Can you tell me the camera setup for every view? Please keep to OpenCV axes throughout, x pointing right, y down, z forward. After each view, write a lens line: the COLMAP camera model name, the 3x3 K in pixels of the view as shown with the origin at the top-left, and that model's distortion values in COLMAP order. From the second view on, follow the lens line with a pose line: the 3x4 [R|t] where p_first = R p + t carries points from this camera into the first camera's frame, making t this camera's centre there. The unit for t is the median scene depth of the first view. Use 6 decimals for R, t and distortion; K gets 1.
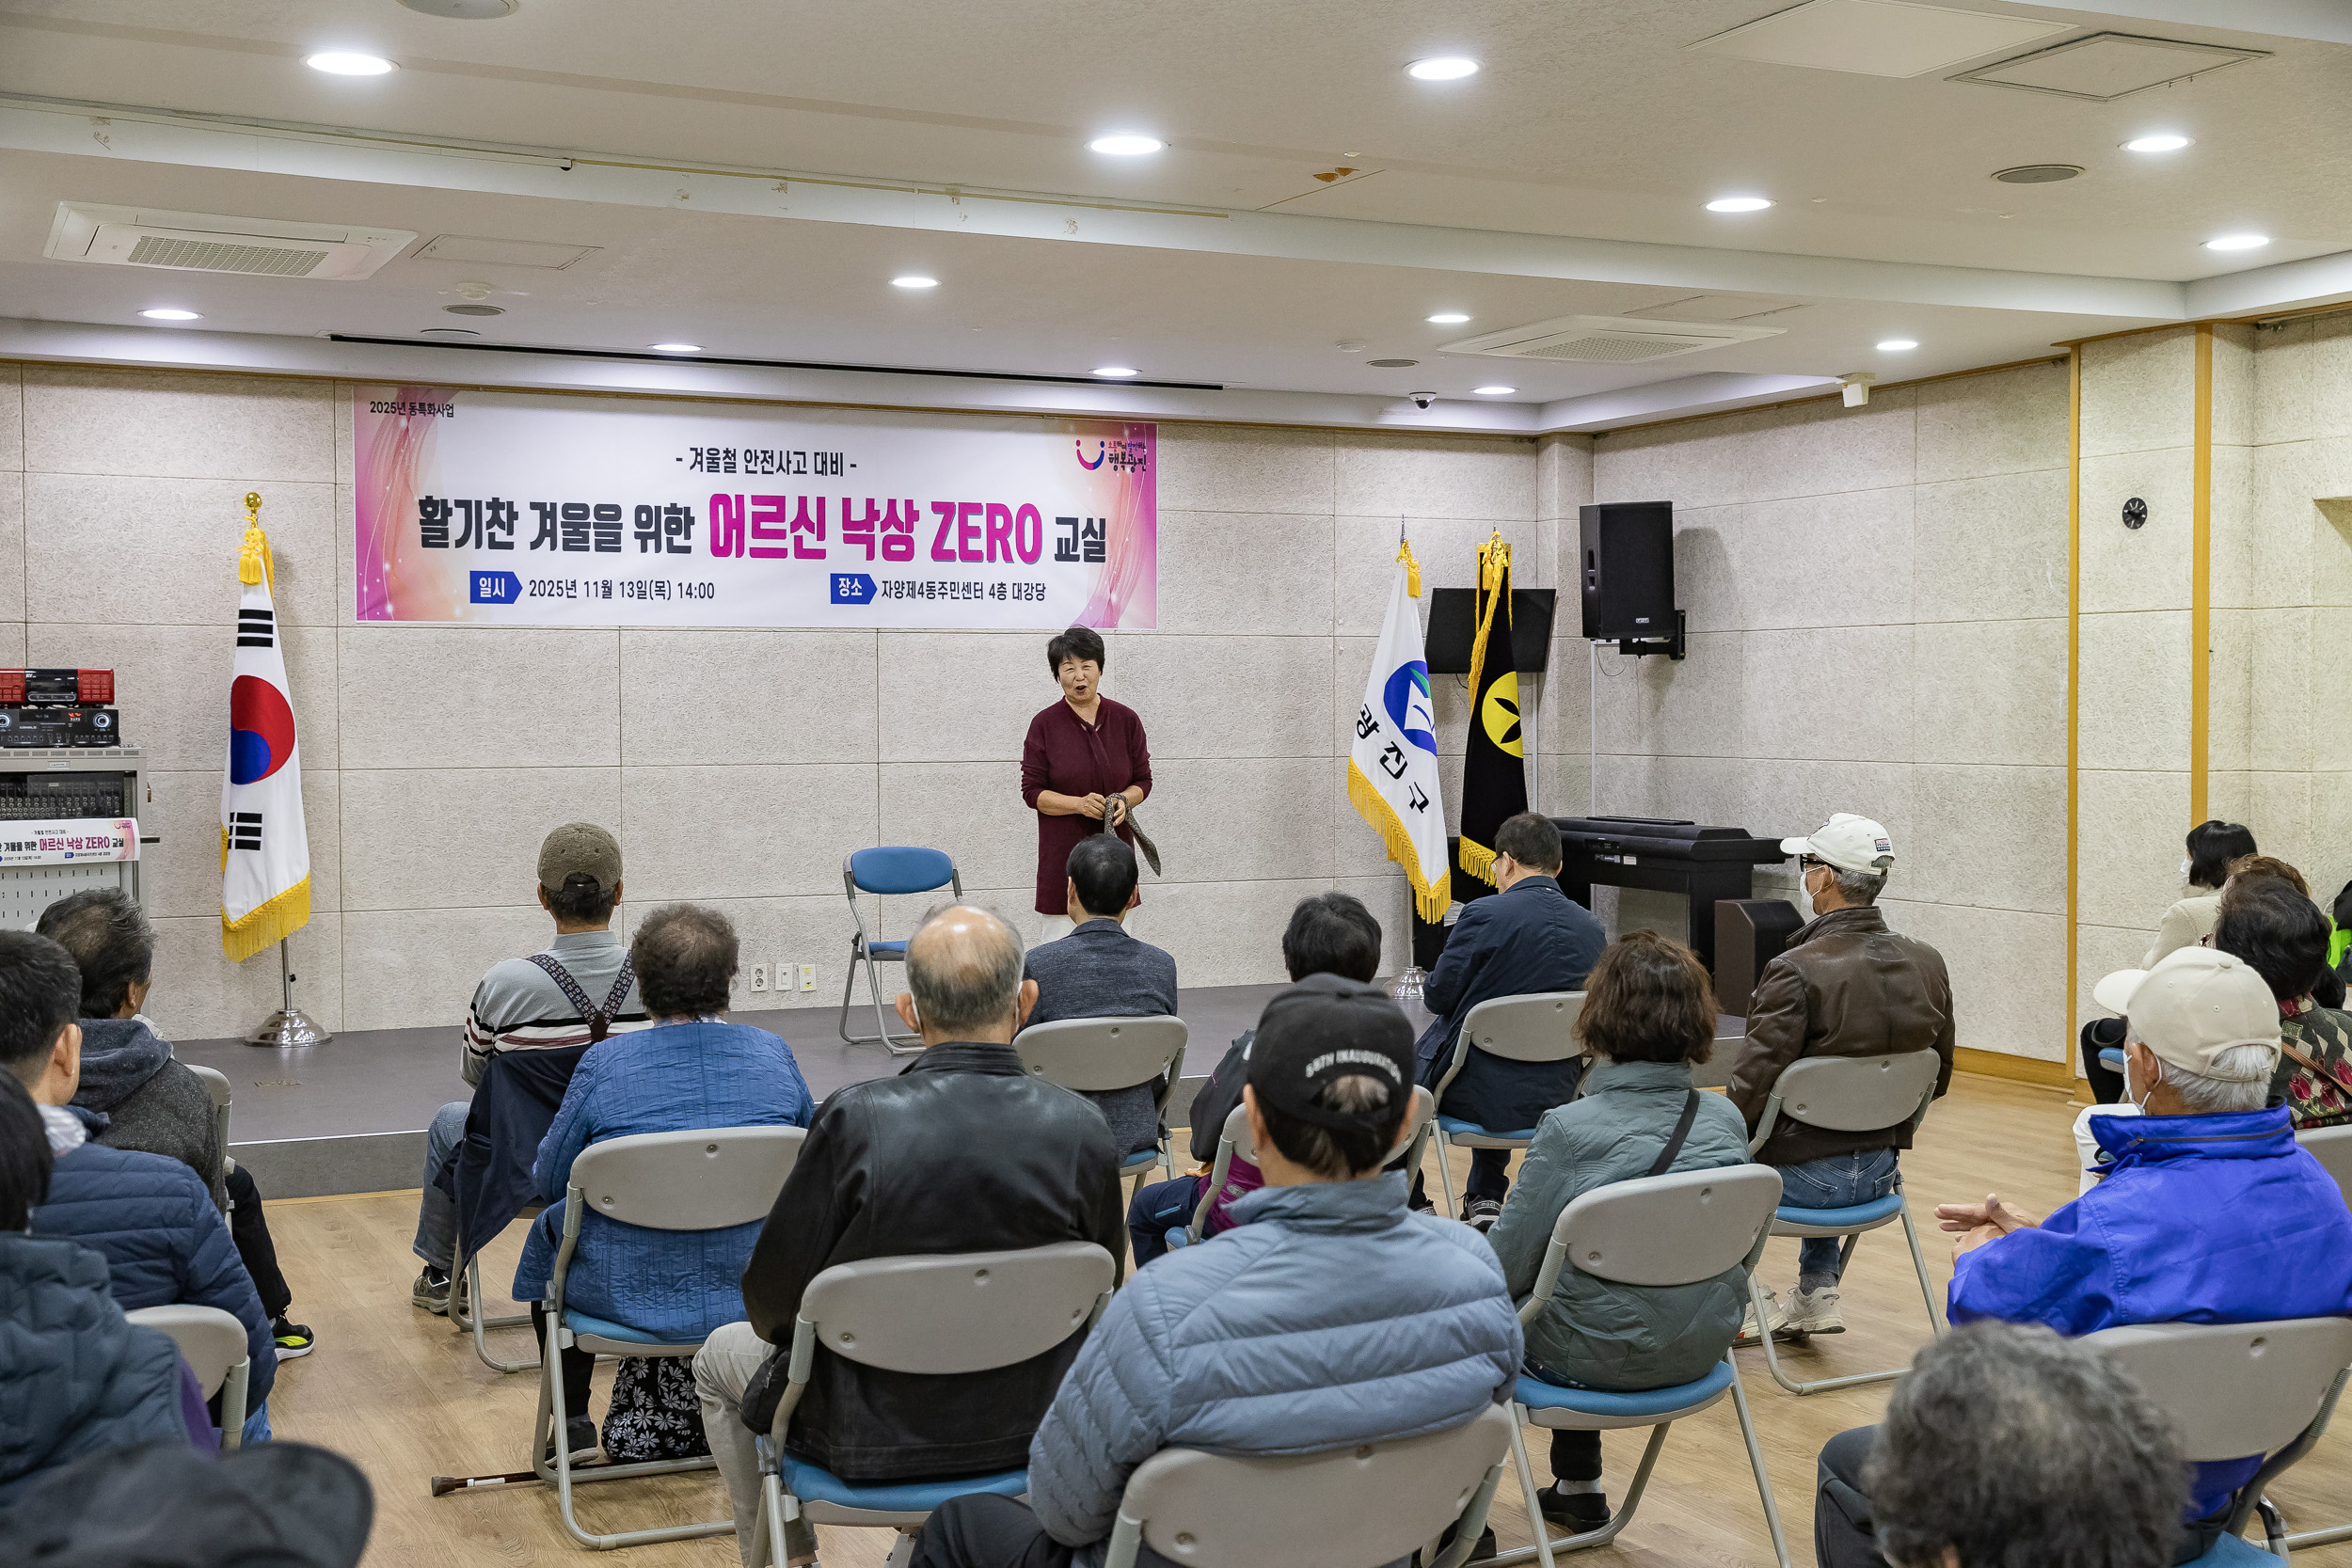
lens RADIAL K [[2695.2, 0, 1175.6], [0, 2695.2, 808.2], [0, 0, 1]] dist [0.014068, 0.058037]
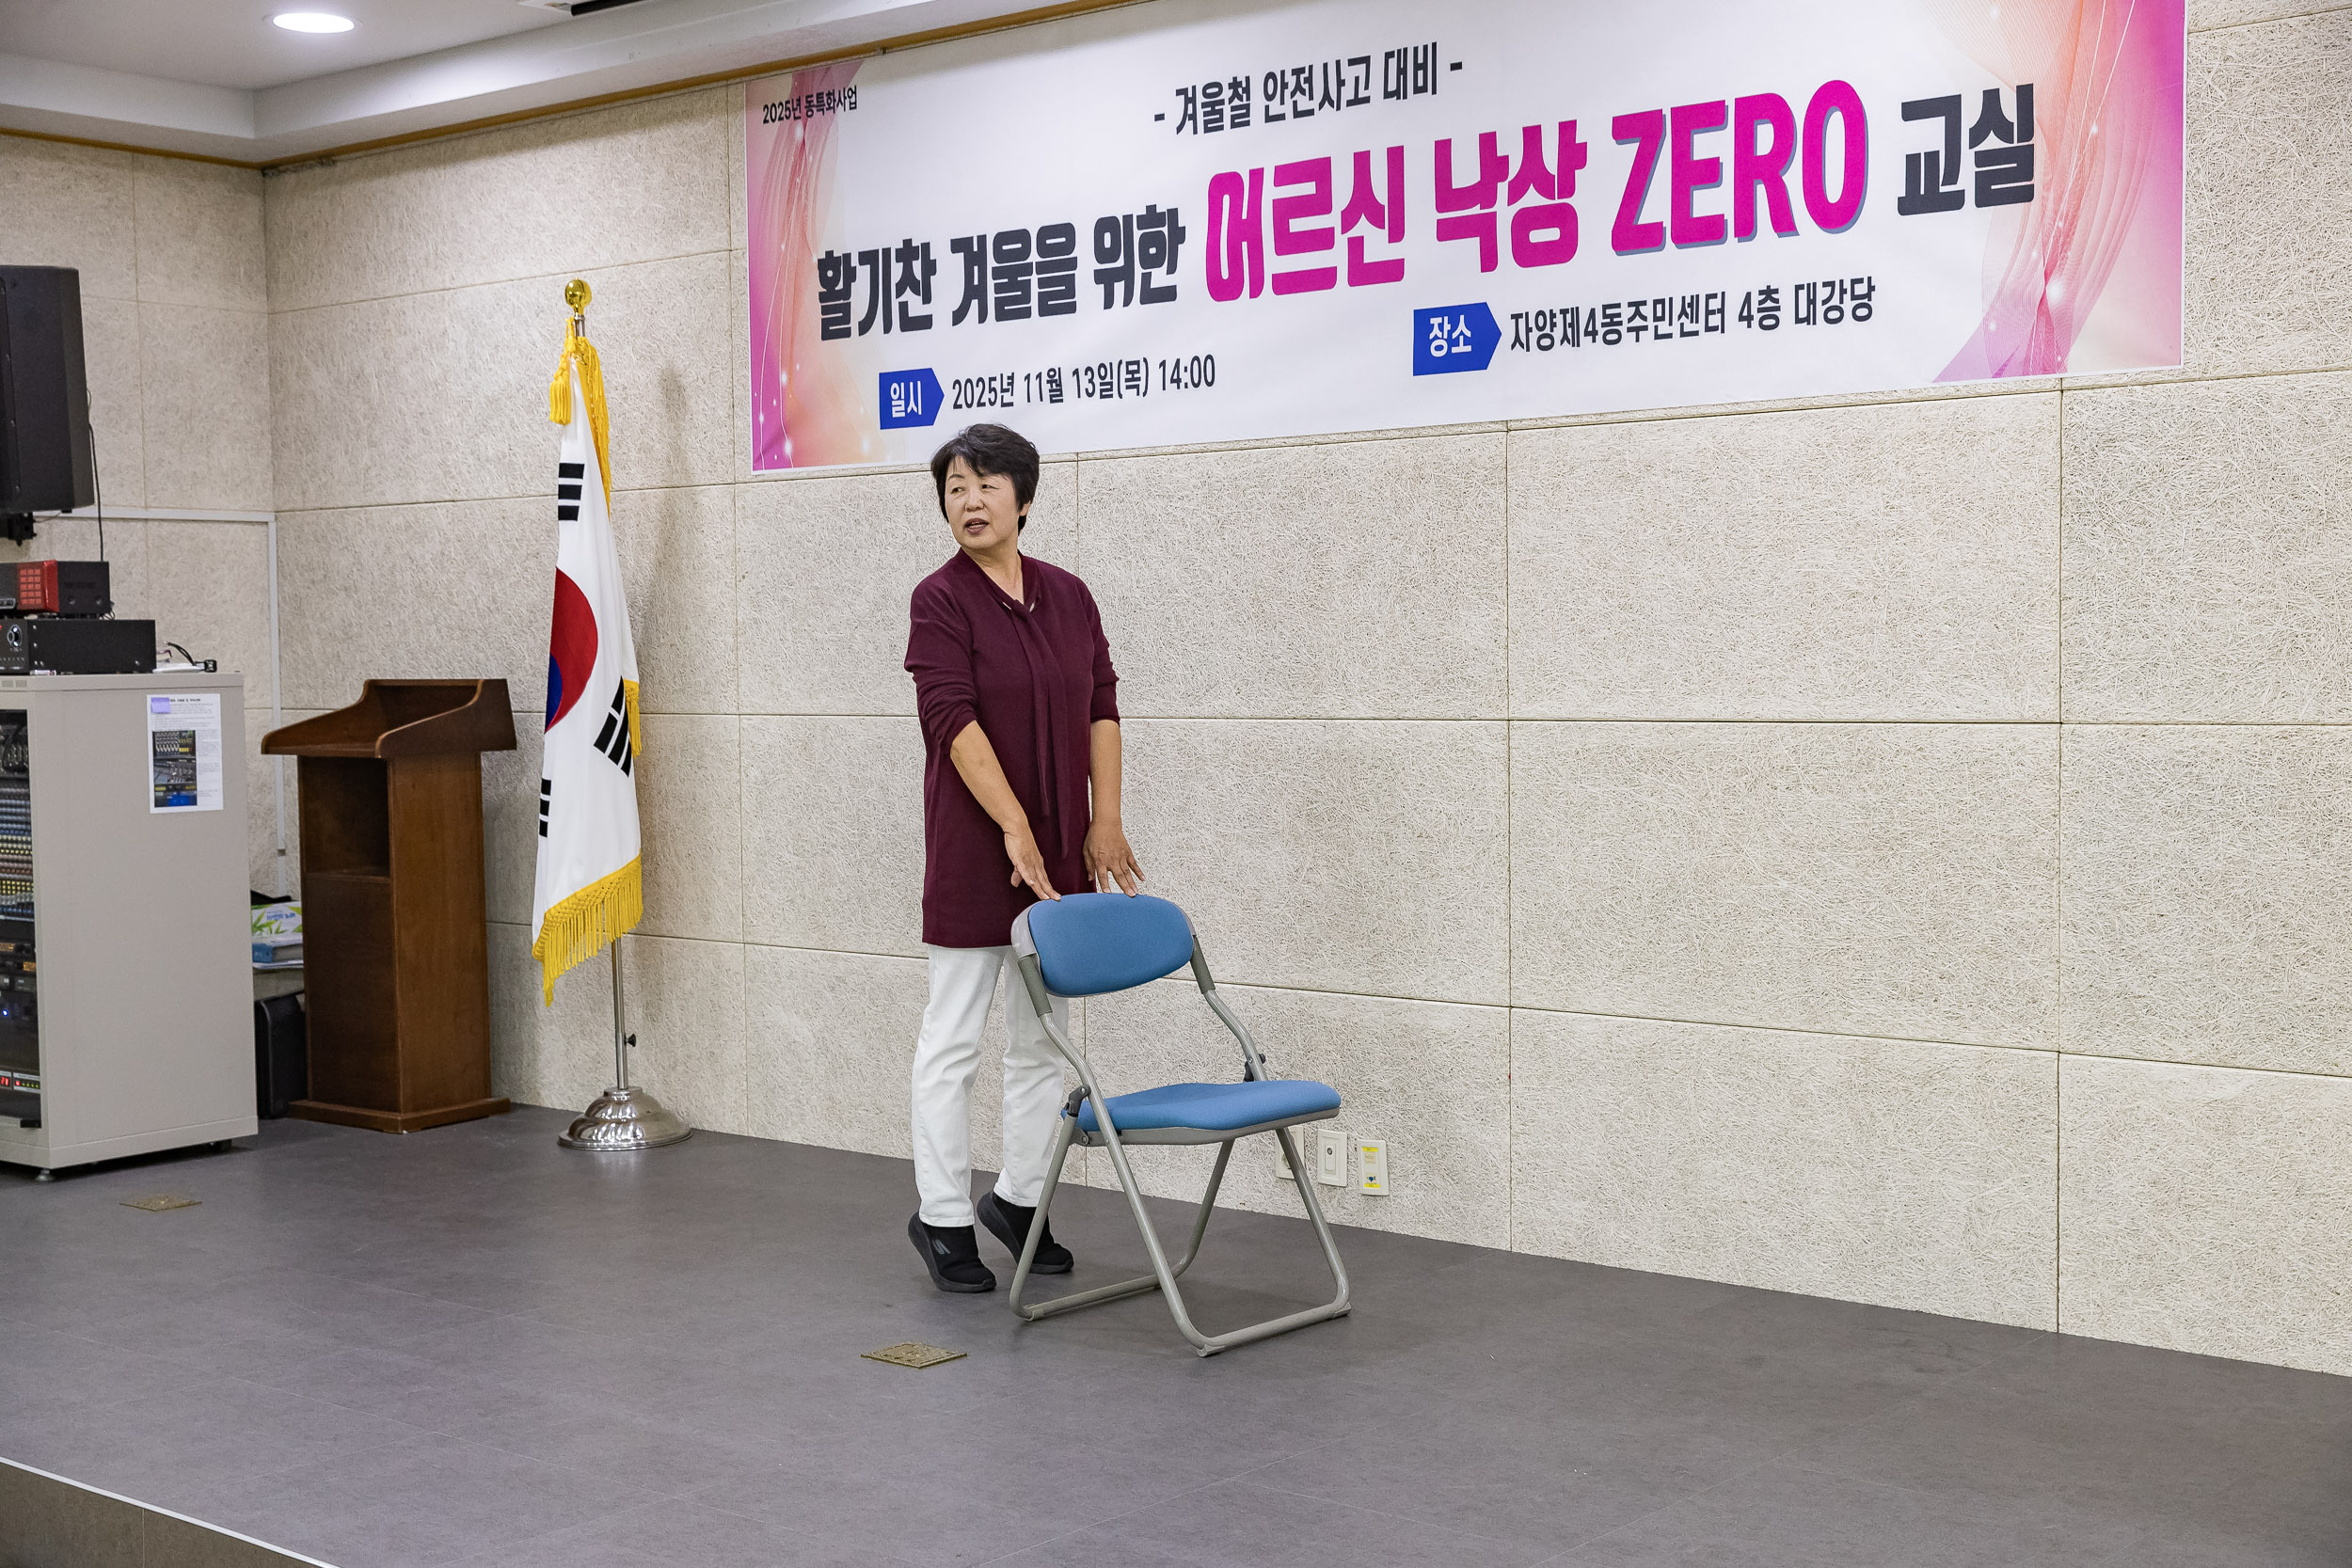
lens RADIAL K [[2926.0, 0, 1179.0], [0, 2926.0, 810.9], [0, 0, 1]] dist [0.031890, 0.021889]
pose [[0.406744, 0.047304, -0.912317, 0.327656], [-0.025220, 0.998859, 0.040547, -0.020776], [0.913194, 0.006517, 0.407473, 0.775118]]
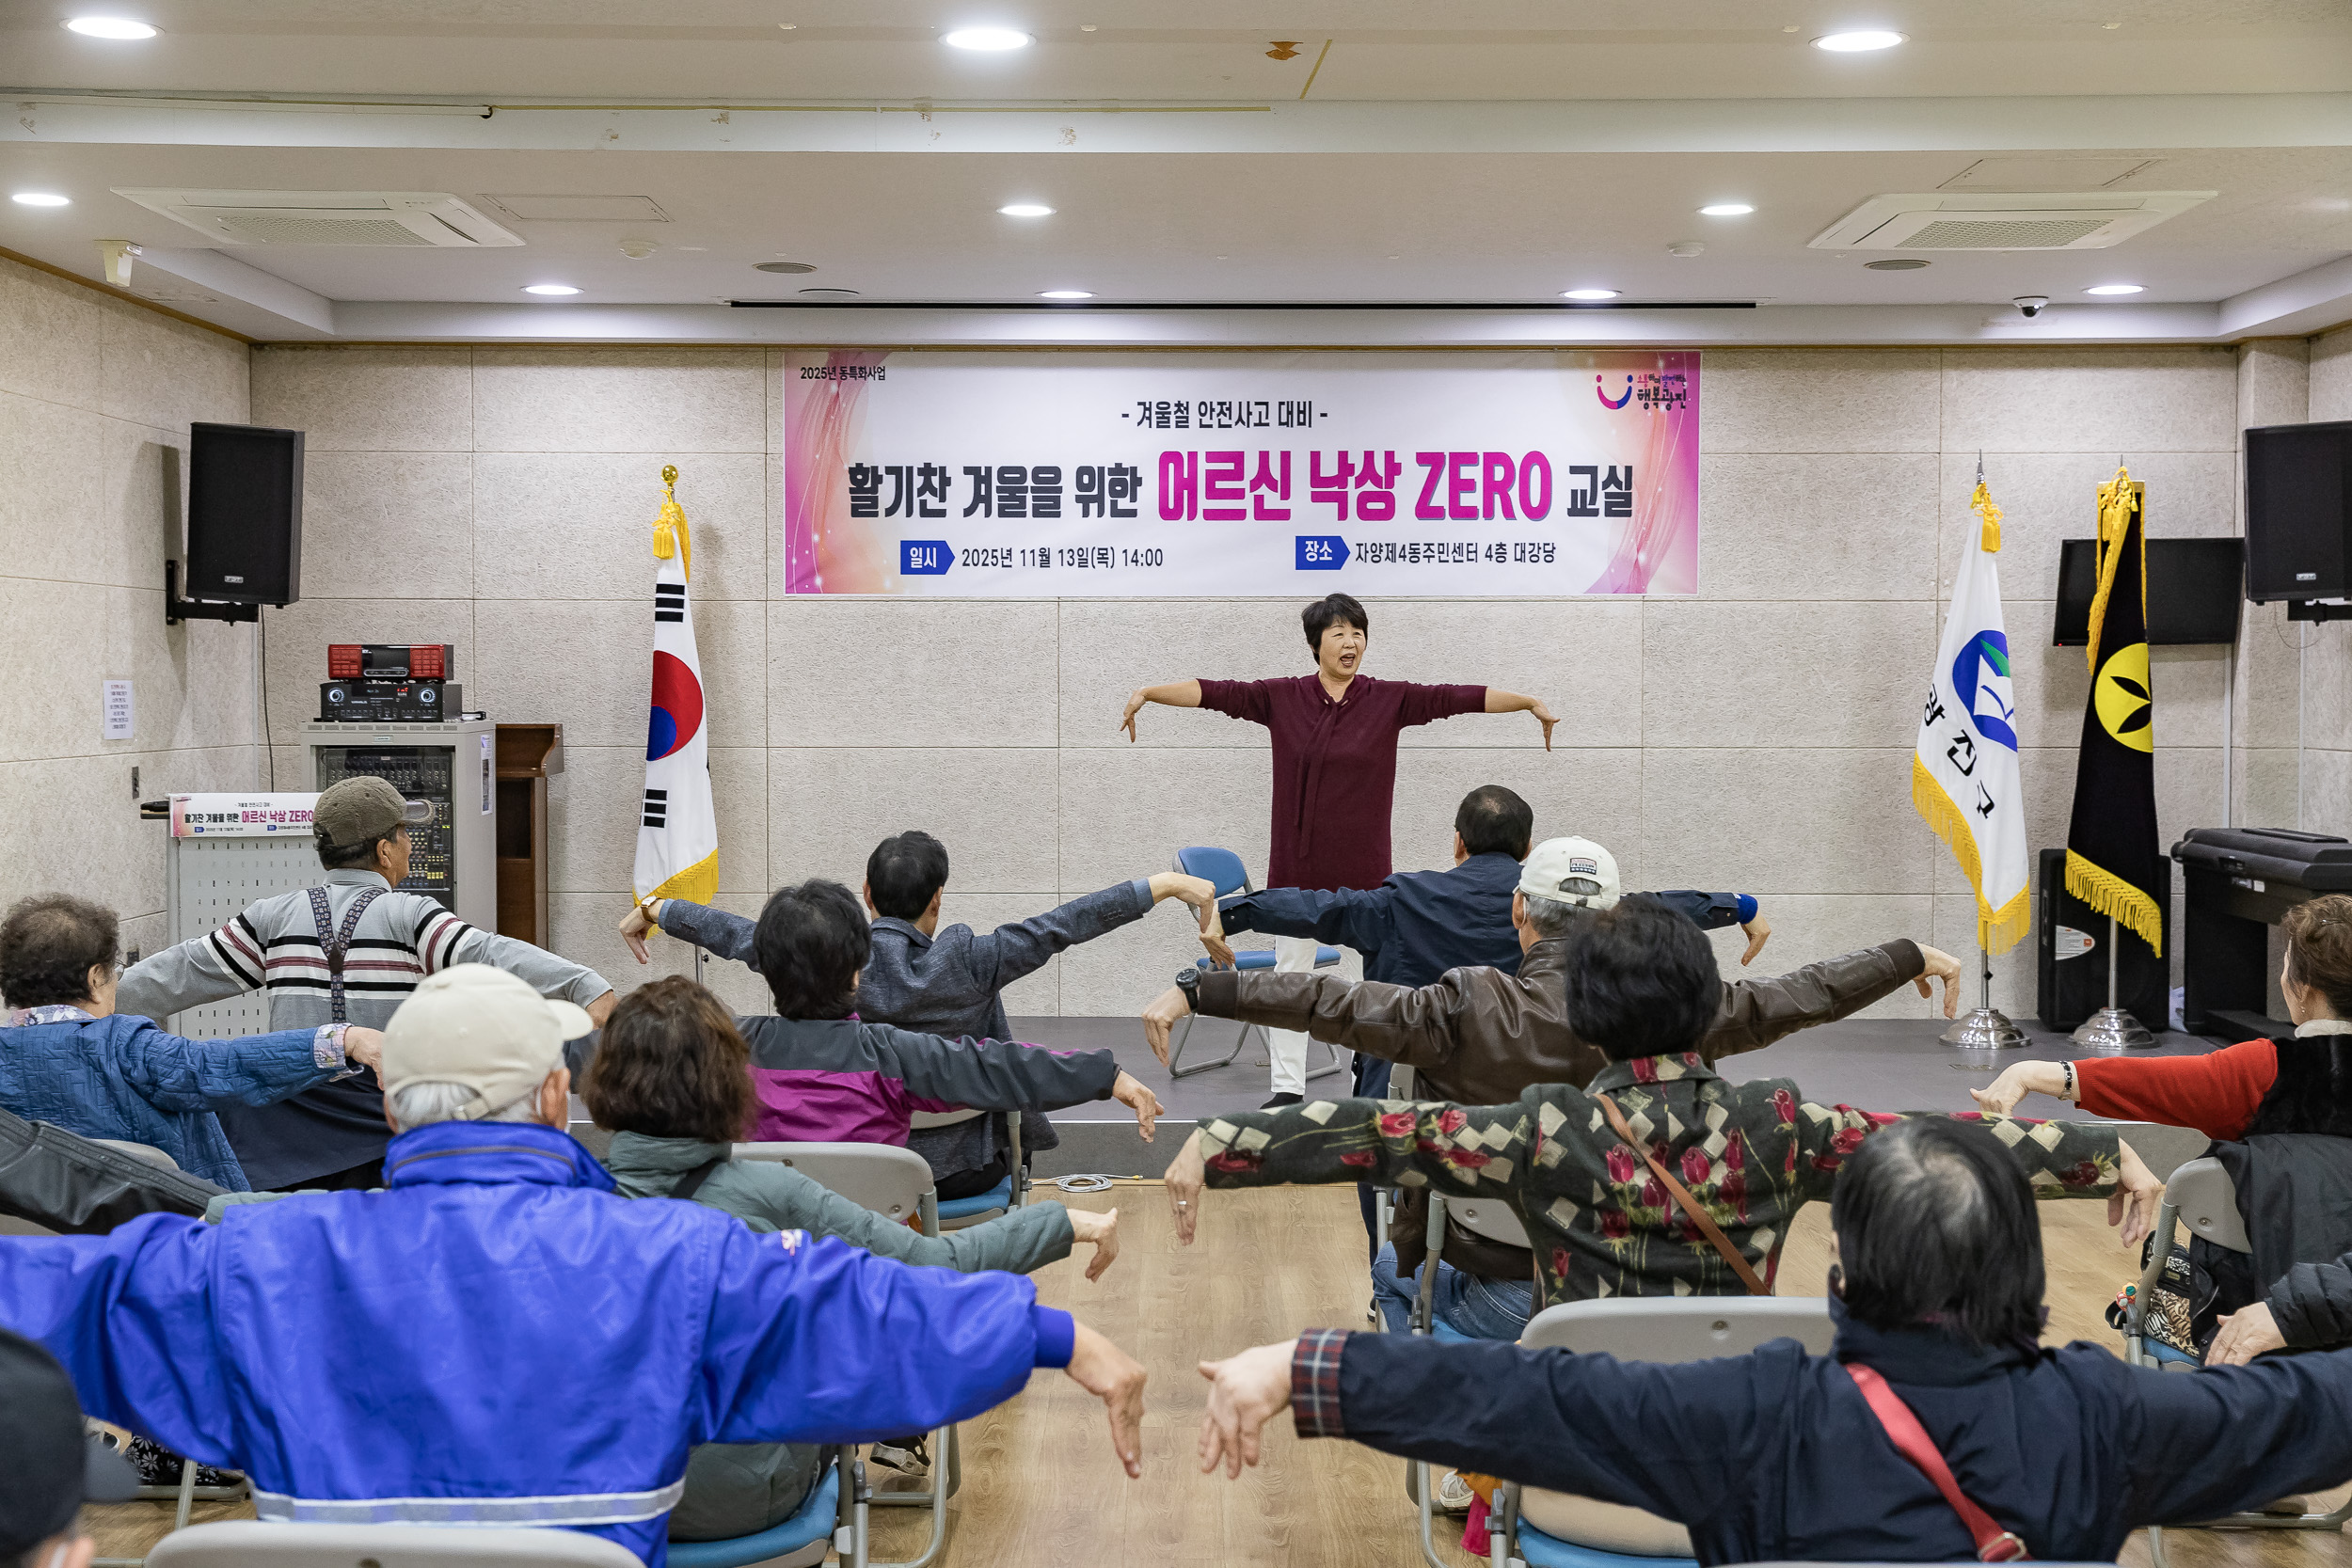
lens RADIAL K [[2926.0, 0, 1179.0], [0, 2926.0, 810.9], [0, 0, 1]] dist [0.031890, 0.021889]
pose [[0.899926, 0.023357, -0.435417, 0.269972], [-0.020170, 0.999725, 0.011939, -0.006503], [0.435577, -0.001962, 0.900149, 0.106955]]
